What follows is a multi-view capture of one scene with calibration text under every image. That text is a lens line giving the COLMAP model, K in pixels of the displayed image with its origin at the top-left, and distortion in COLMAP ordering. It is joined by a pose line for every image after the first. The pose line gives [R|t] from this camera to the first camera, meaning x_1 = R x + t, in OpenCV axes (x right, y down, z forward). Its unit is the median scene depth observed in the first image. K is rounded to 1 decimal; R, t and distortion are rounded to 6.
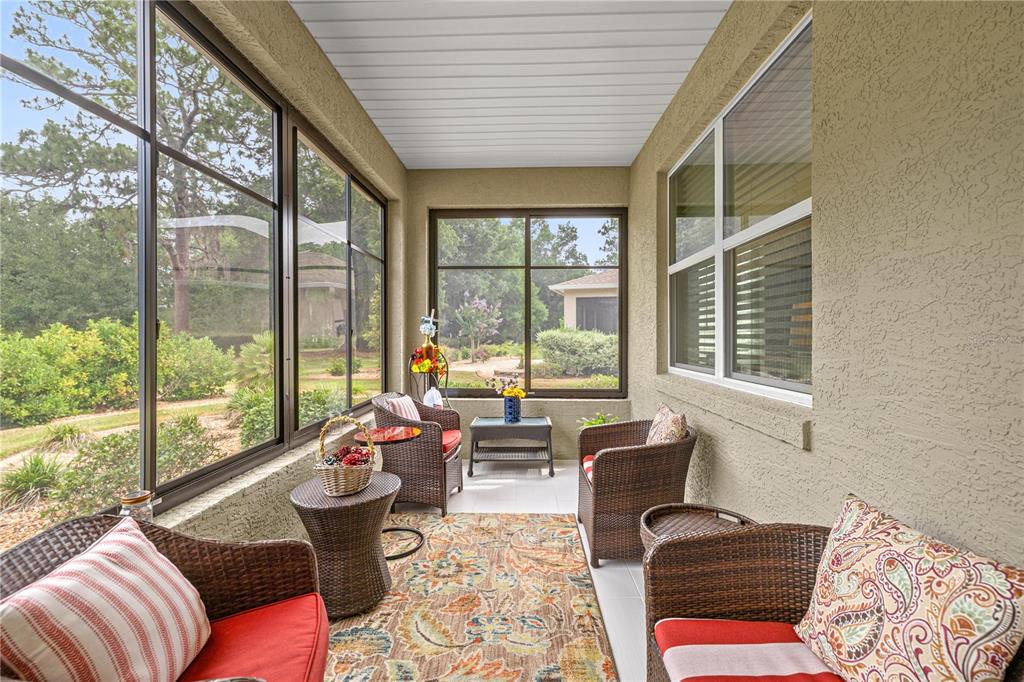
lens RADIAL K [[436.8, 0, 510.3], [0, 436.8, 338.7], [0, 0, 1]] dist [-0.000364, 0.000277]
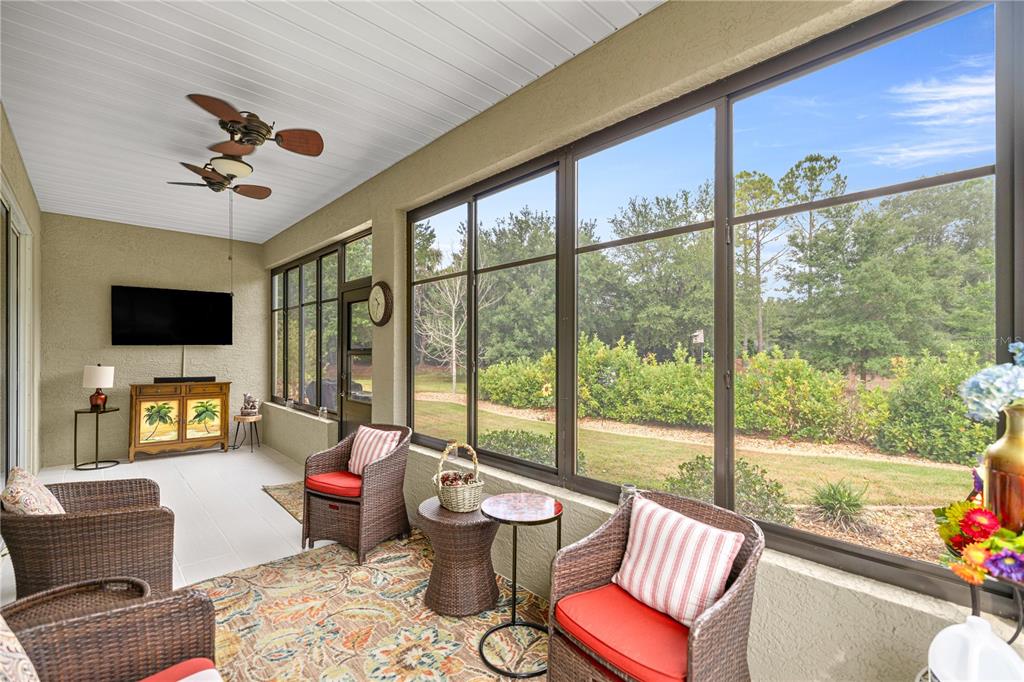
lens RADIAL K [[436.8, 0, 505.1], [0, 436.8, 345.2], [0, 0, 1]] dist [-0.000364, 0.000277]
pose [[-0.707440, 0.004569, -0.706758, 0.330227], [0.002966, 0.999989, 0.003496, -0.081372], [0.706767, 0.000377, -0.707446, 1.723421]]
